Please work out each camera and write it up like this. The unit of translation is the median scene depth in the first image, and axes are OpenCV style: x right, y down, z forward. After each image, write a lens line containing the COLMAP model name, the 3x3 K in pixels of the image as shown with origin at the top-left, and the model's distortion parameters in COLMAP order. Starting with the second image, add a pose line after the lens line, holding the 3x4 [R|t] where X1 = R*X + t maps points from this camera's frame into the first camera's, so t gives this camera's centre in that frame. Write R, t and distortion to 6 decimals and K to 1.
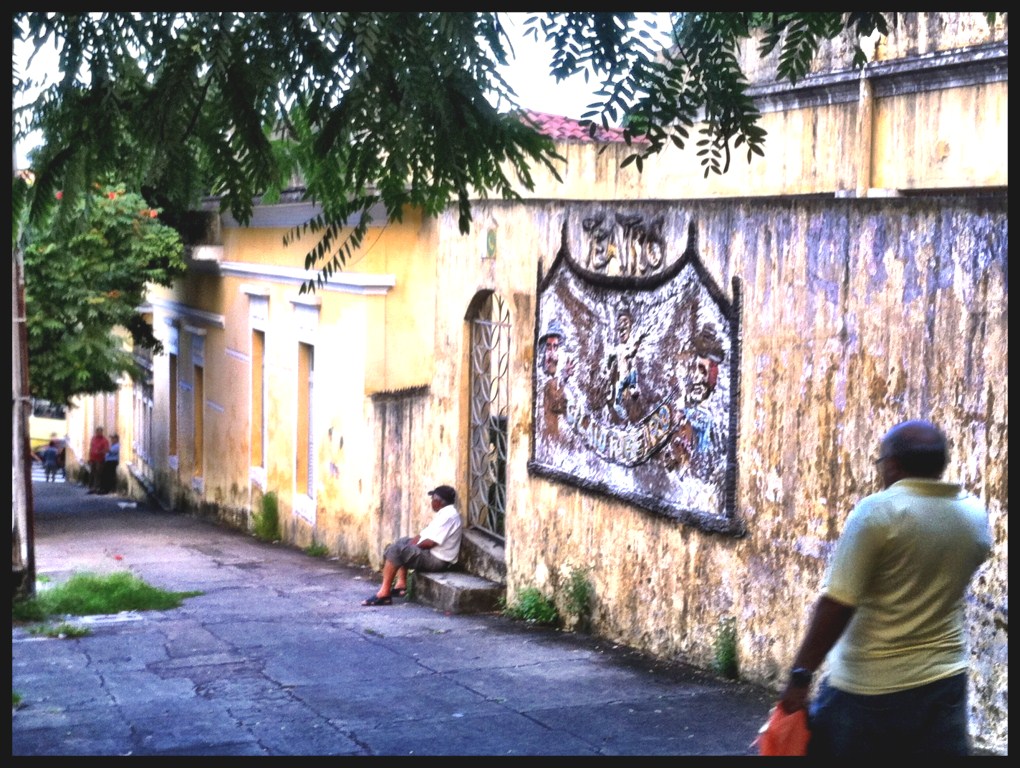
lens RADIAL K [[872.8, 0, 509.5], [0, 872.8, 379.9], [0, 0, 1]] dist [-0.039317, 0.009697]
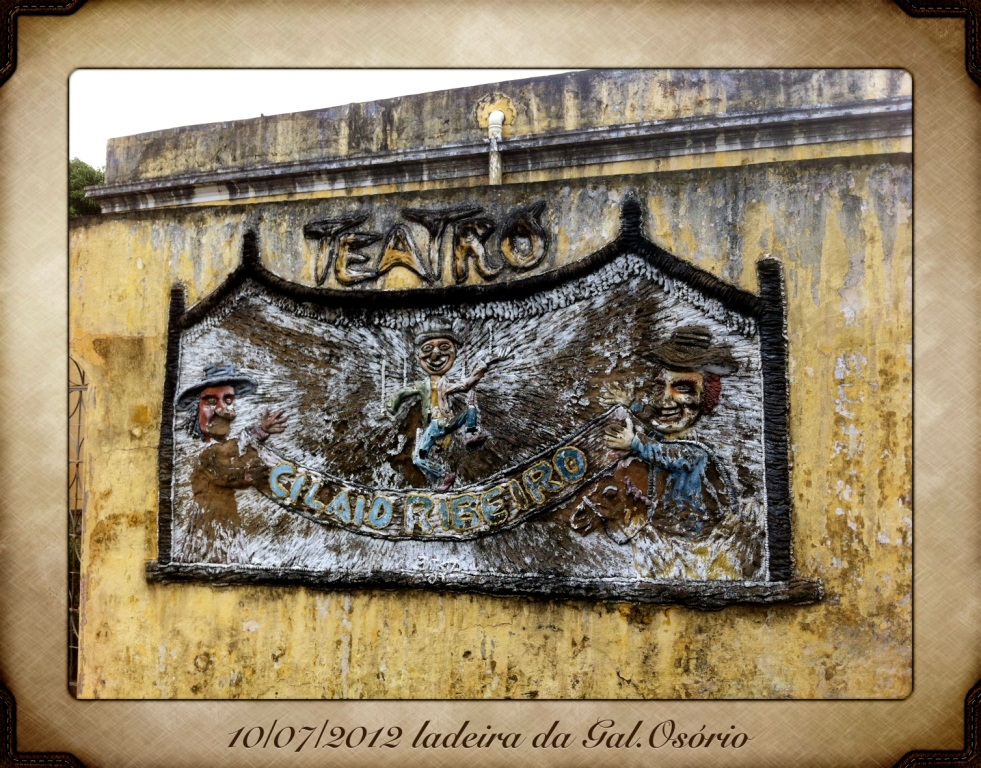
lens RADIAL K [[725.2, 0, 491.3], [0, 725.2, 389.8], [0, 0, 1]] dist [0.003421, -0.014424]
pose [[0.735904, 0.019582, 0.676803, -0.263067], [0.056411, 0.994333, -0.090106, 0.029811], [-0.674732, 0.104489, 0.730629, 0.528767]]
